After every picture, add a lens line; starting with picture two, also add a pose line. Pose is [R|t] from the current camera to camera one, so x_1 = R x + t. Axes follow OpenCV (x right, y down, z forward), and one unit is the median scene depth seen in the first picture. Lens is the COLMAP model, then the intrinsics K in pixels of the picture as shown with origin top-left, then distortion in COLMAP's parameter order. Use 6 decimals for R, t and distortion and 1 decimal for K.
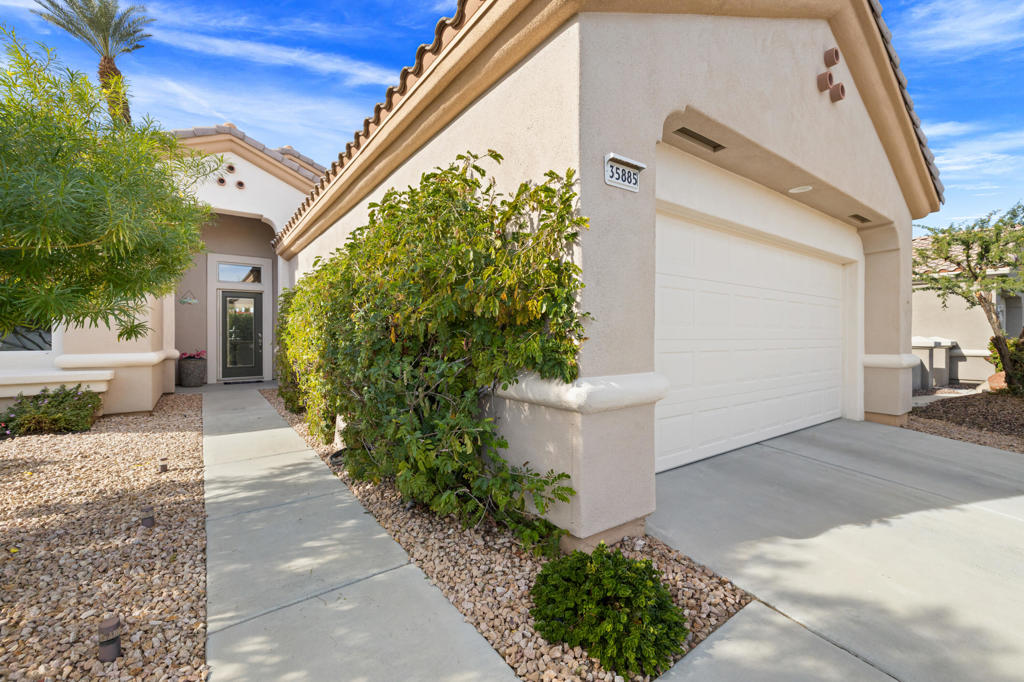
lens RADIAL K [[431.9, 0, 513.0], [0, 431.9, 336.0], [0, 0, 1]] dist [0.000876, -0.000381]
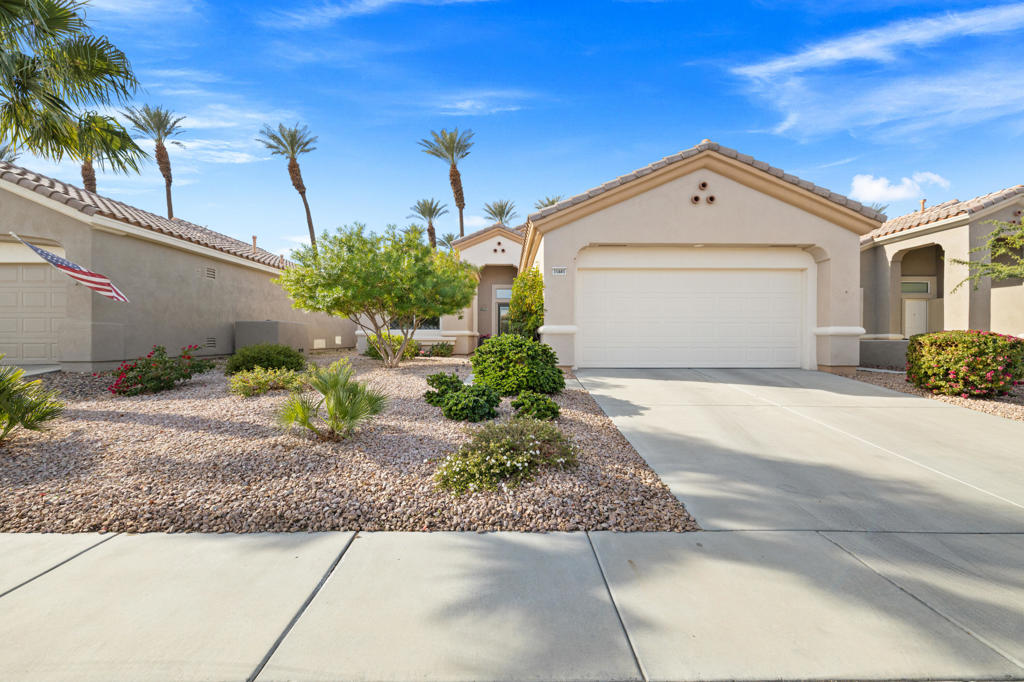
lens RADIAL K [[431.9, 0, 513.0], [0, 431.9, 336.0], [0, 0, 1]] dist [0.000876, -0.000381]
pose [[0.817338, -0.002861, -0.576151, 0.815592], [0.001090, 0.999994, -0.003419, 0.077479], [0.576157, 0.002166, 0.817336, -0.891753]]
